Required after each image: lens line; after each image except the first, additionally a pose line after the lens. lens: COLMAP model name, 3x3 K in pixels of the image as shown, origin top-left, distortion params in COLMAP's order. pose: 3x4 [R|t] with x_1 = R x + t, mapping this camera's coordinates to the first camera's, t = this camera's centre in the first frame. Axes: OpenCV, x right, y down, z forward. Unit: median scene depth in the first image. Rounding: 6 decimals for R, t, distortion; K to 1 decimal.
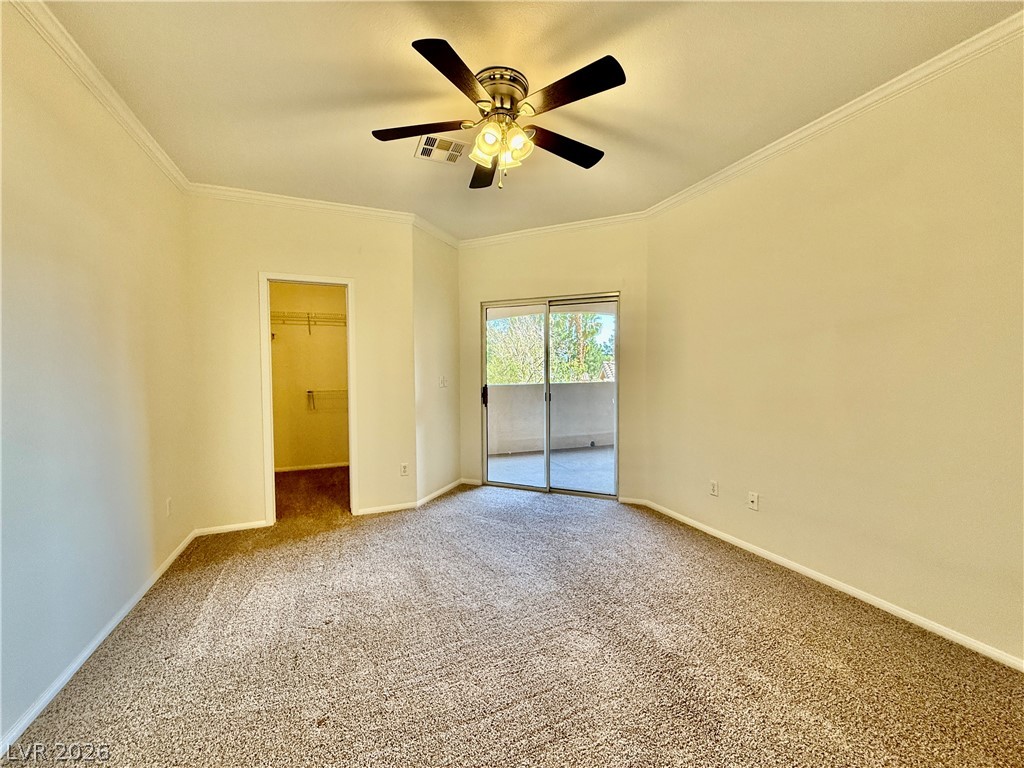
lens RADIAL K [[407.5, 0, 509.9], [0, 407.5, 385.3], [0, 0, 1]] dist [-0.003618, -0.000188]
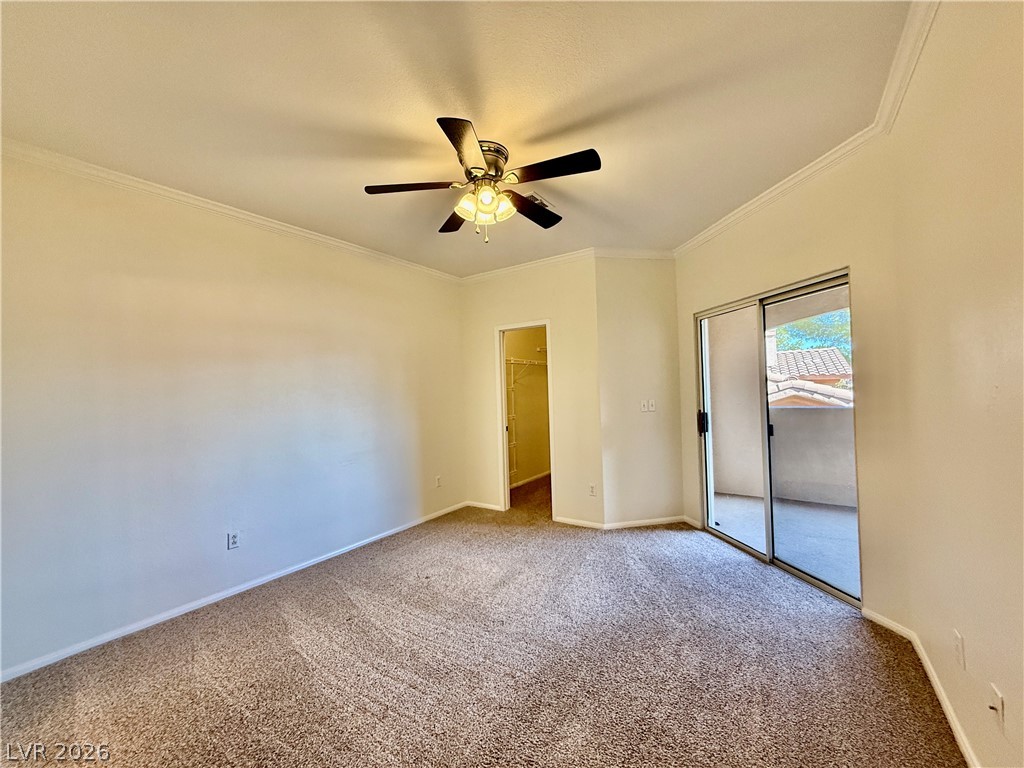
lens RADIAL K [[407.5, 0, 509.9], [0, 407.5, 383.3], [0, 0, 1]] dist [-0.003618, -0.000188]
pose [[0.542024, -0.025748, -0.839969, 0.514938], [-0.002583, 0.999475, -0.032305, -0.033431], [0.840359, 0.019680, 0.541673, 0.244760]]
